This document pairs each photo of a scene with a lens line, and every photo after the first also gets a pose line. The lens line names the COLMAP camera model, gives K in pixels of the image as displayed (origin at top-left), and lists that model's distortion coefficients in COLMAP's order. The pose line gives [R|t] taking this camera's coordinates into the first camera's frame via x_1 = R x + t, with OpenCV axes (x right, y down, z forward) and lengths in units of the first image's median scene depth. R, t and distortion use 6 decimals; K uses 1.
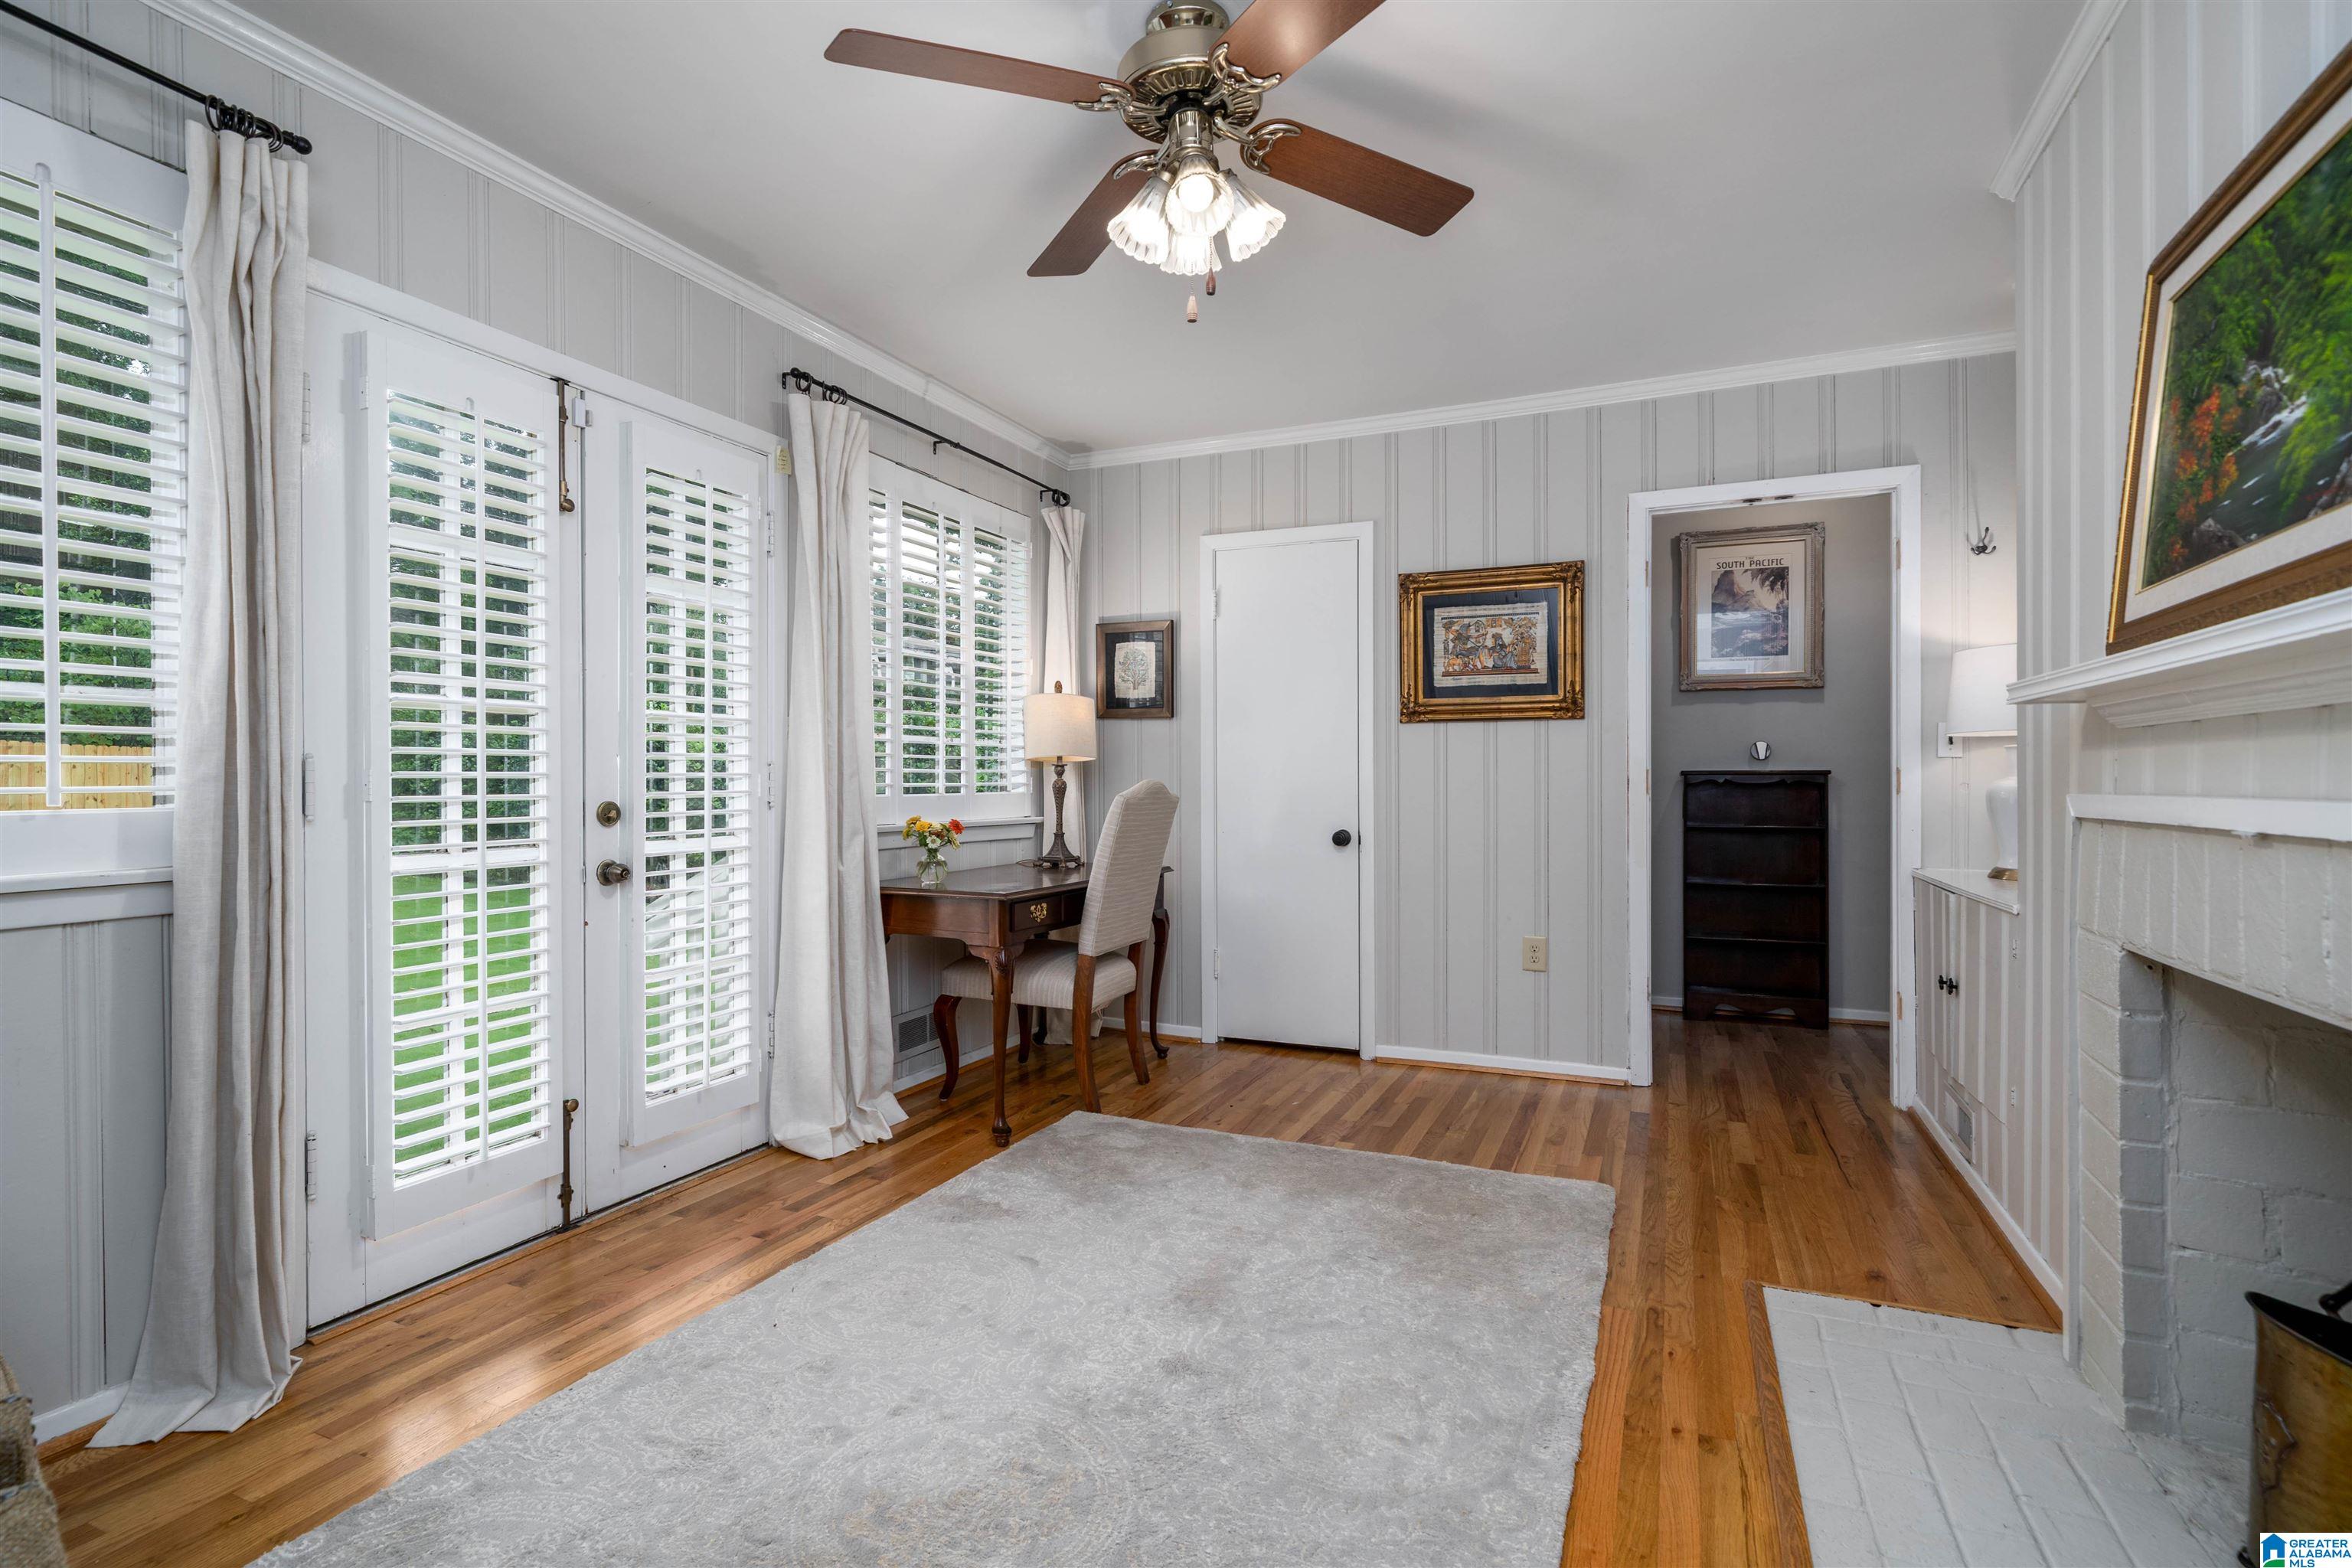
lens RADIAL K [[1090.4, 0, 1188.3], [0, 1090.4, 783.3], [0, 0, 1]] dist [-0.003222, 0.001363]
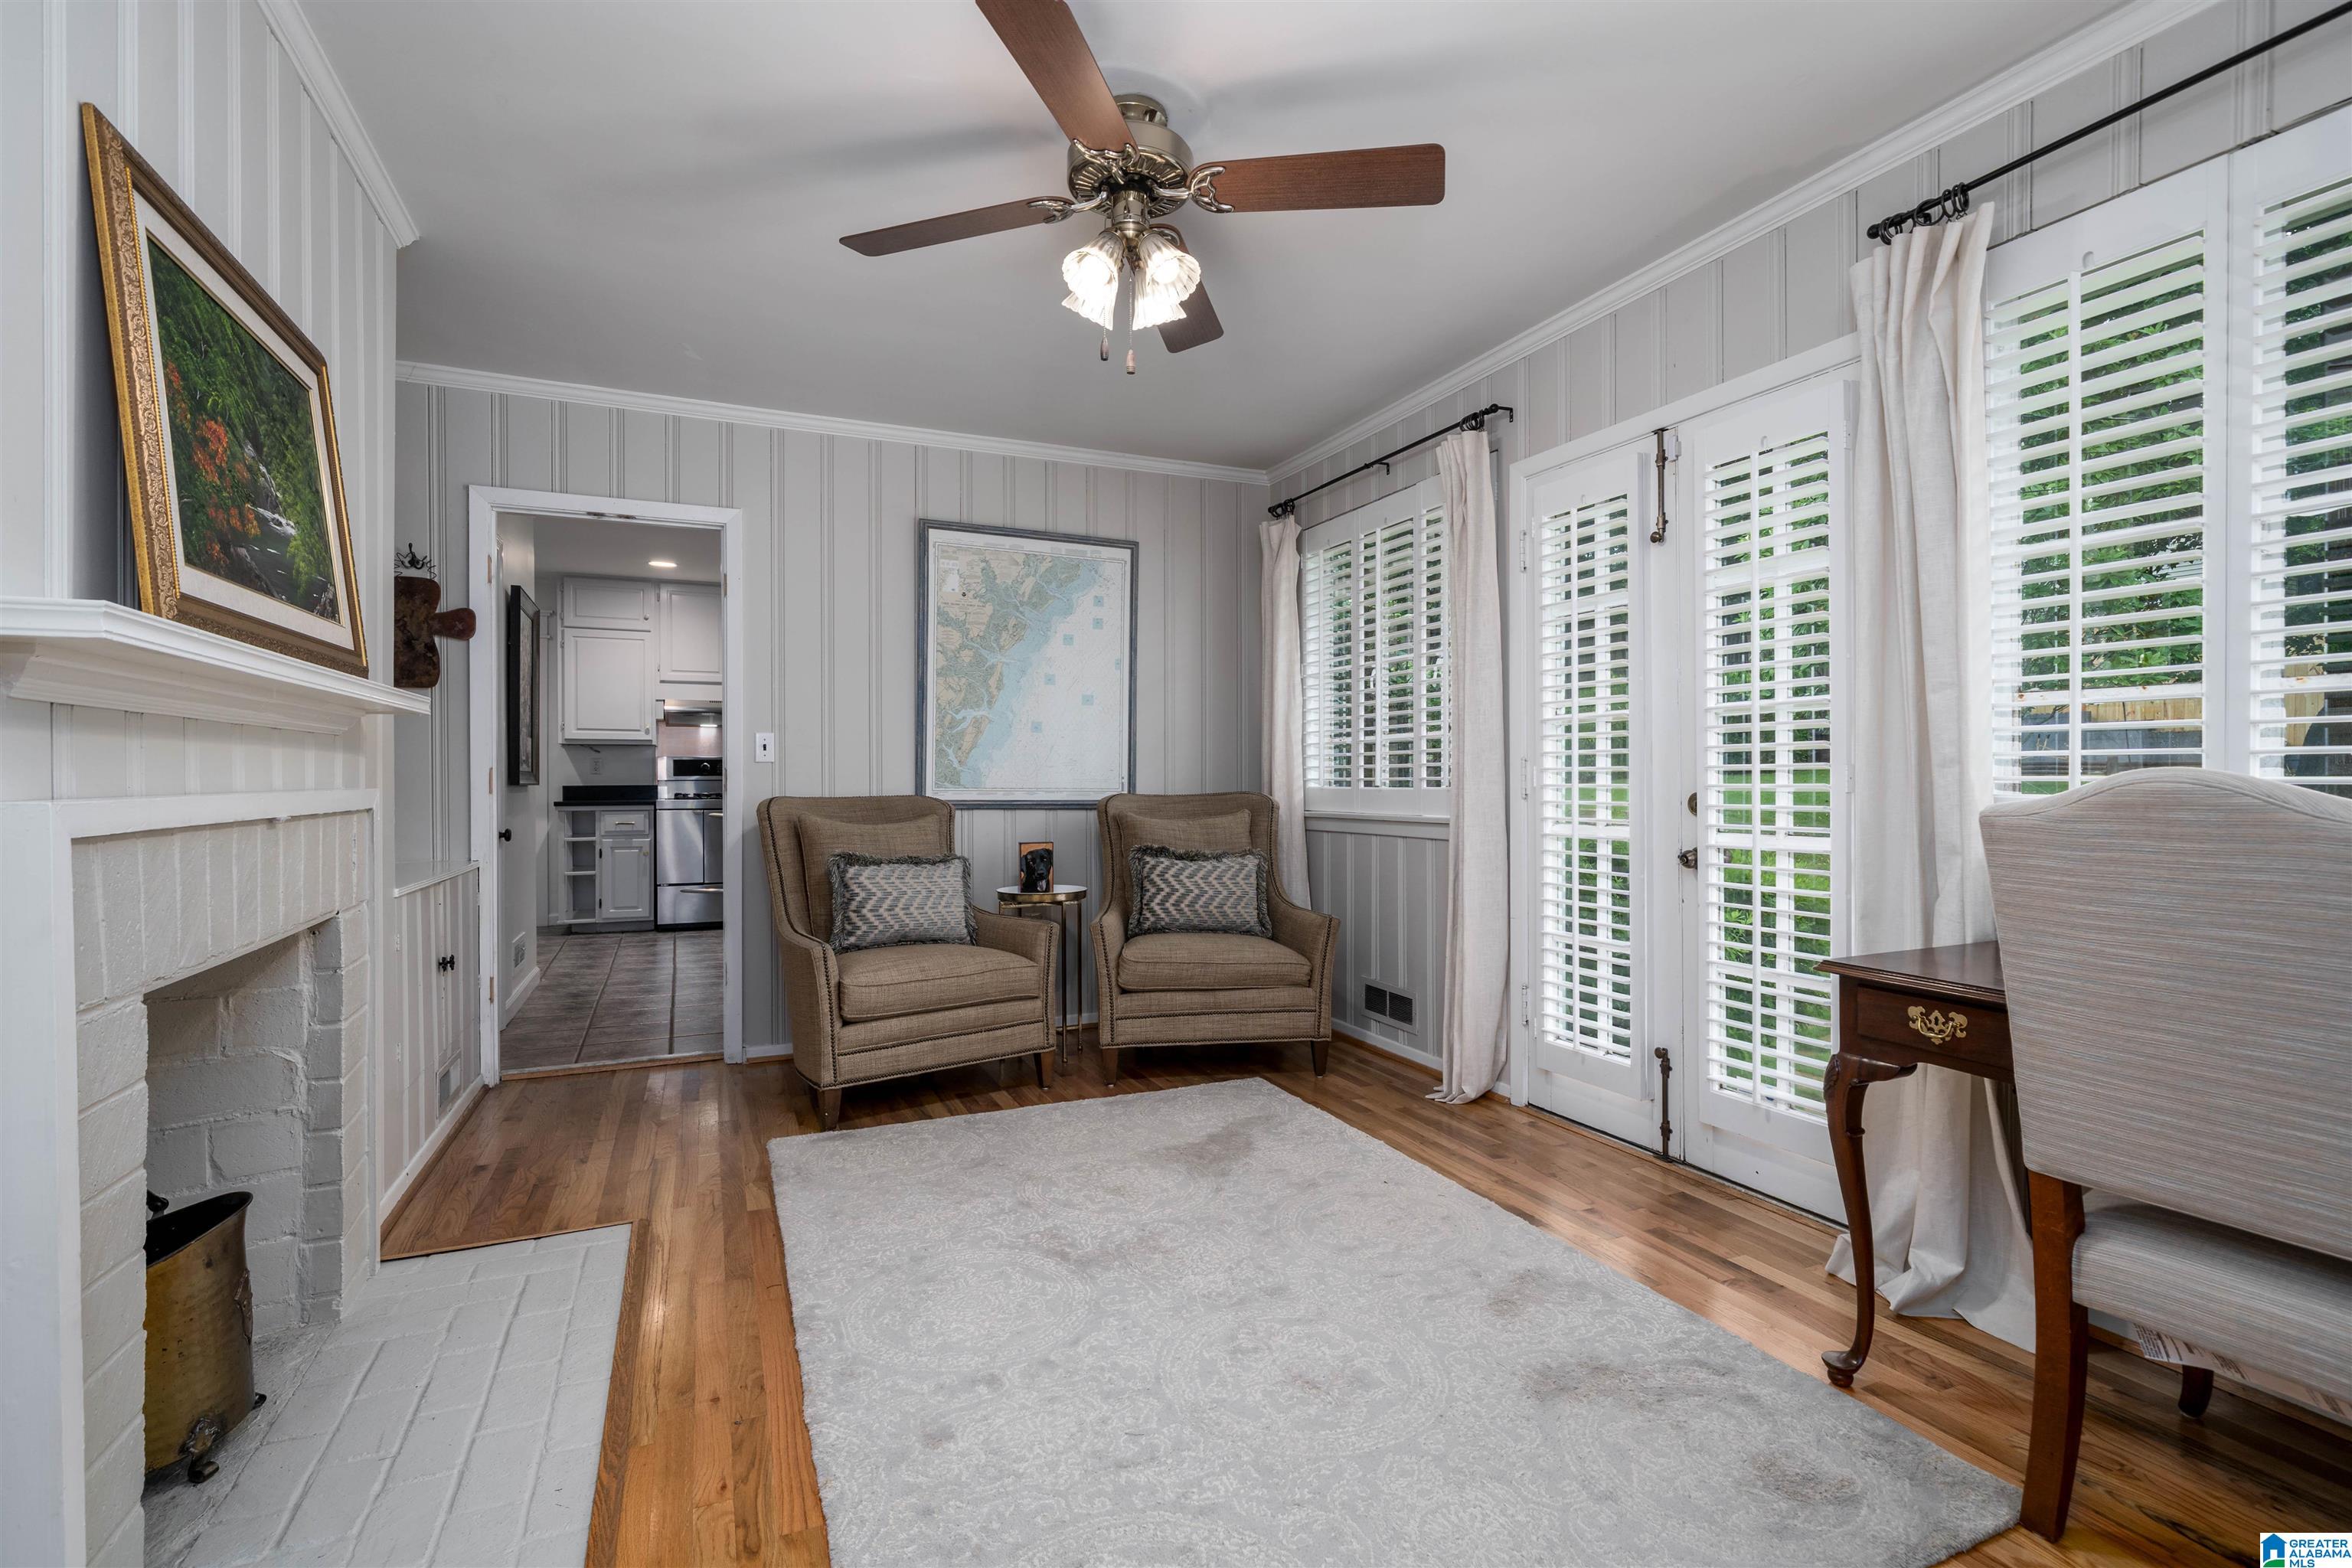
lens RADIAL K [[1090.4, 0, 1188.3], [0, 1090.4, 783.3], [0, 0, 1]] dist [-0.003222, 0.001363]
pose [[-0.669547, 0.010055, -0.742701, 0.621911], [0.002504, 0.999933, 0.011280, -0.006021], [0.742765, 0.005693, -0.669528, 1.383245]]
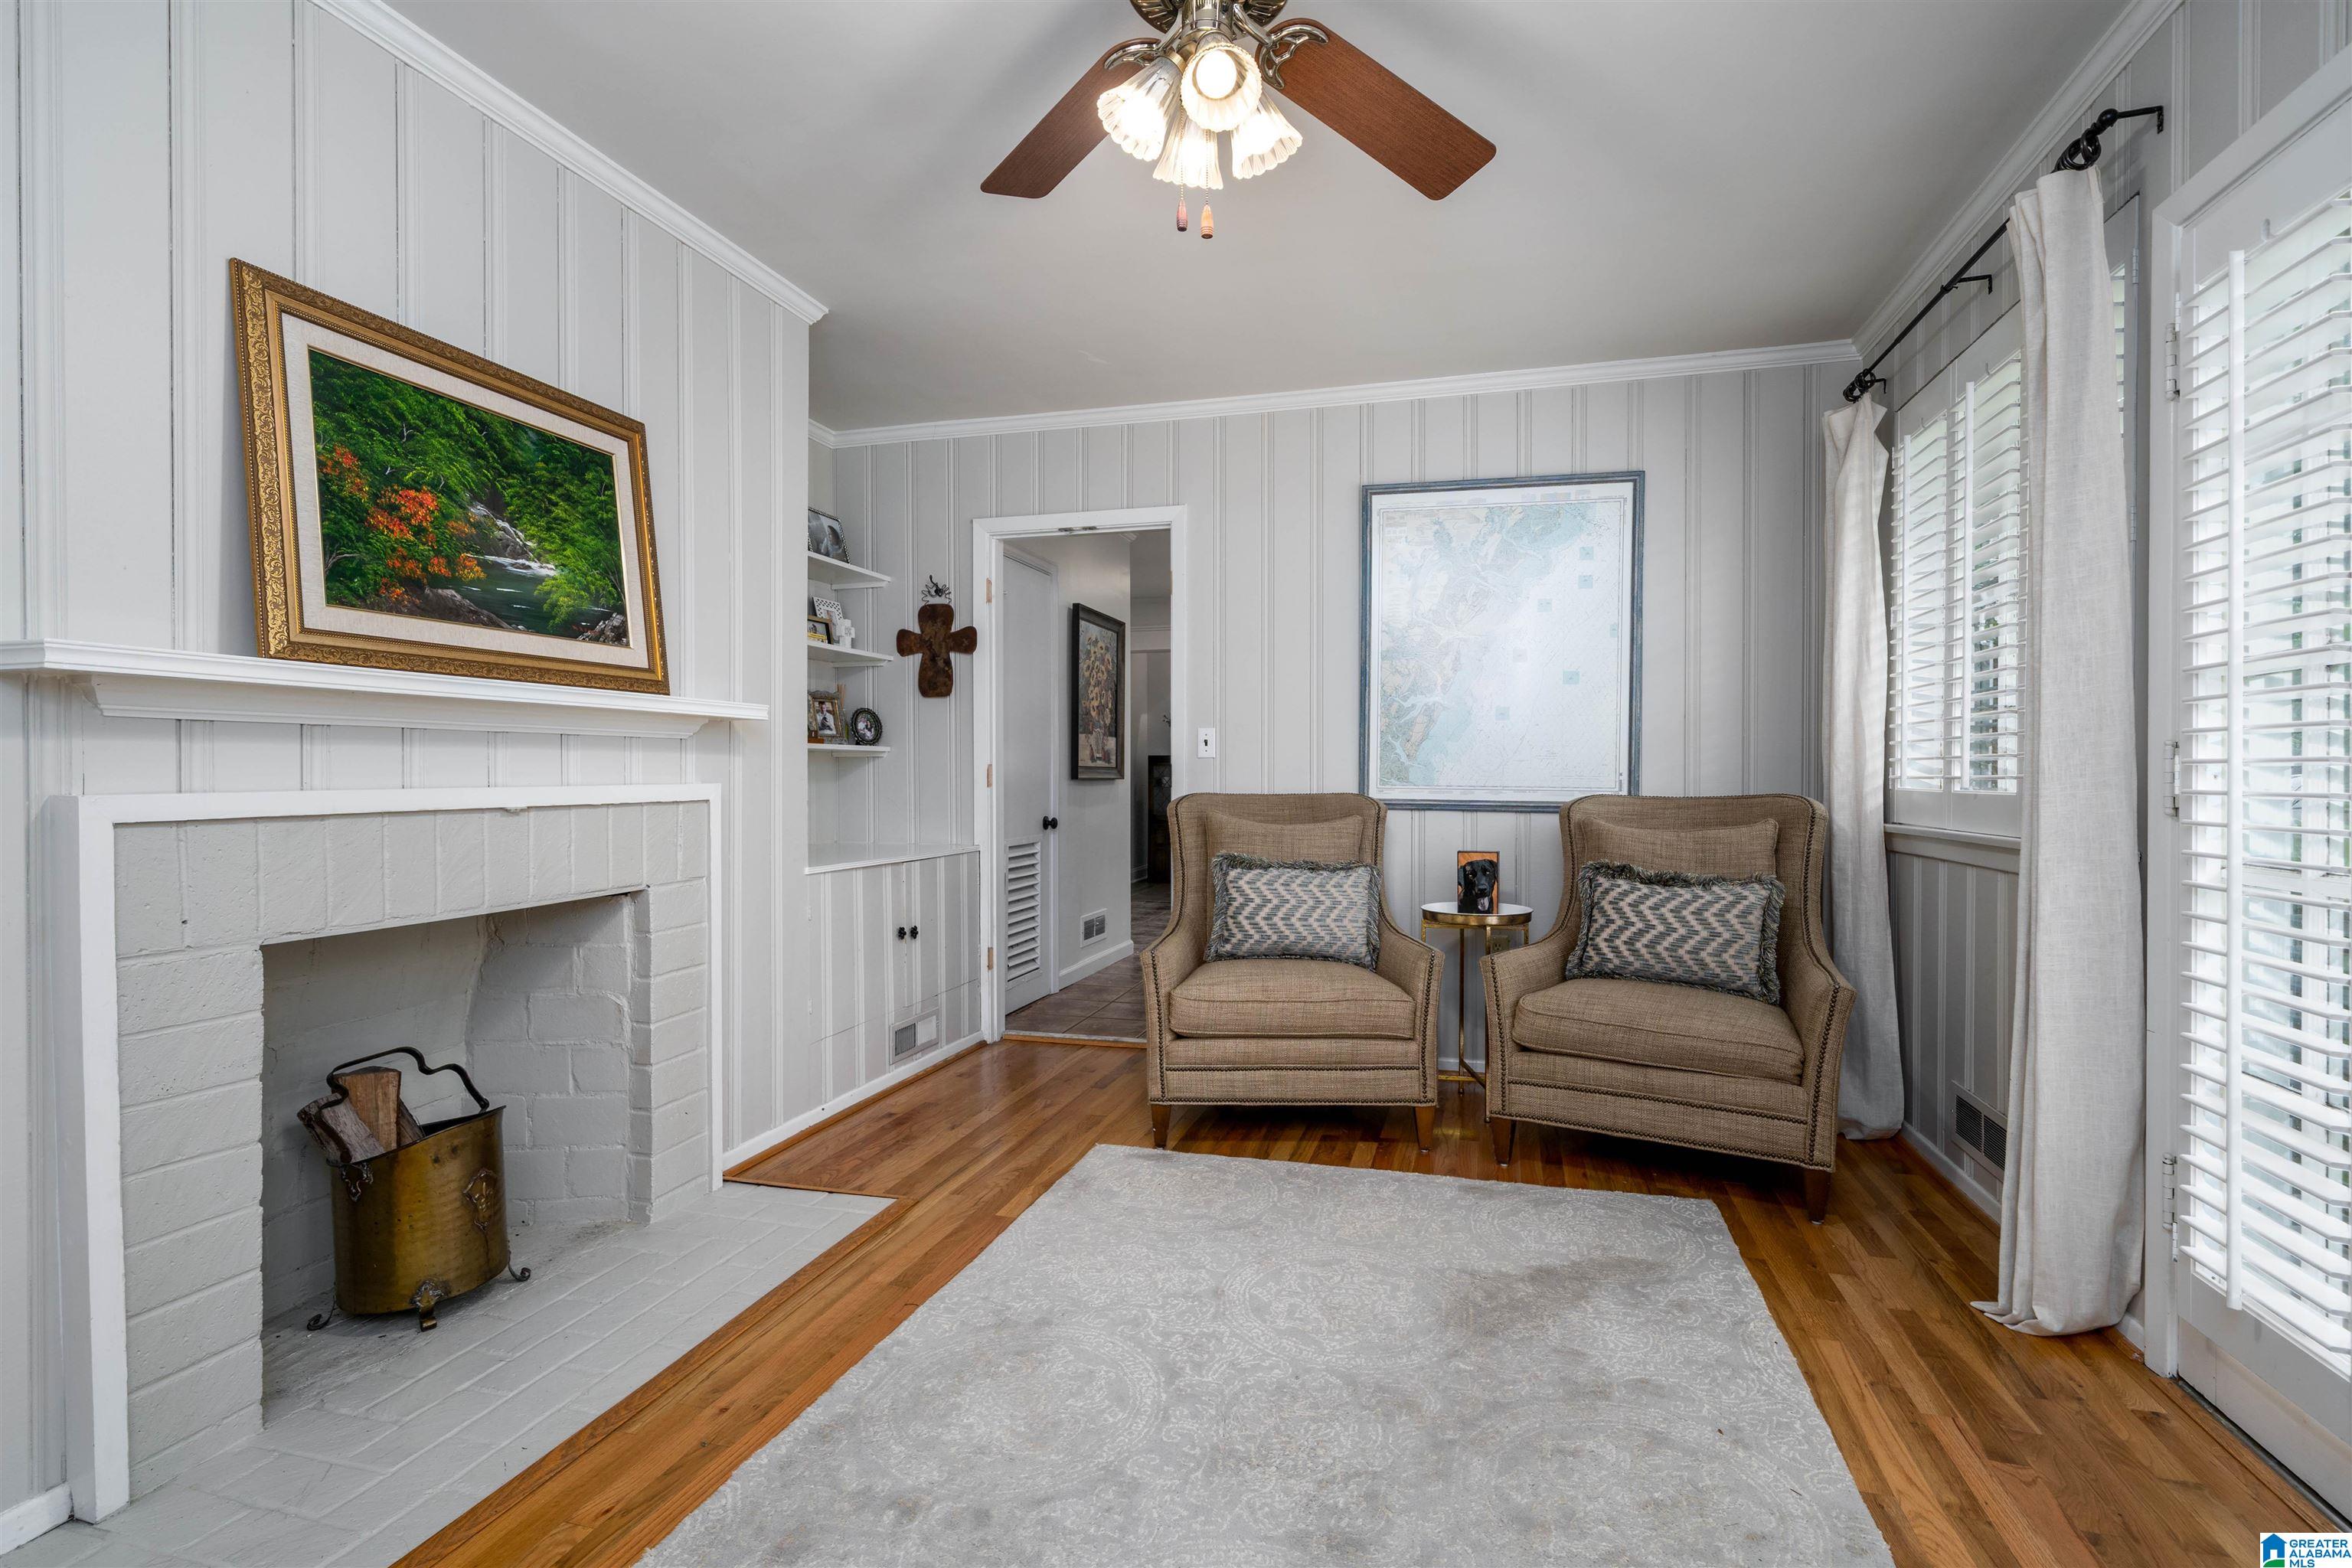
lens RADIAL K [[1090.4, 0, 1188.3], [0, 1090.4, 783.3], [0, 0, 1]] dist [-0.003222, 0.001363]
pose [[-0.987704, 0.007164, -0.156173, 0.115376], [0.004986, 0.999885, 0.014334, -0.006261], [0.156258, 0.013380, -0.987626, 1.409954]]
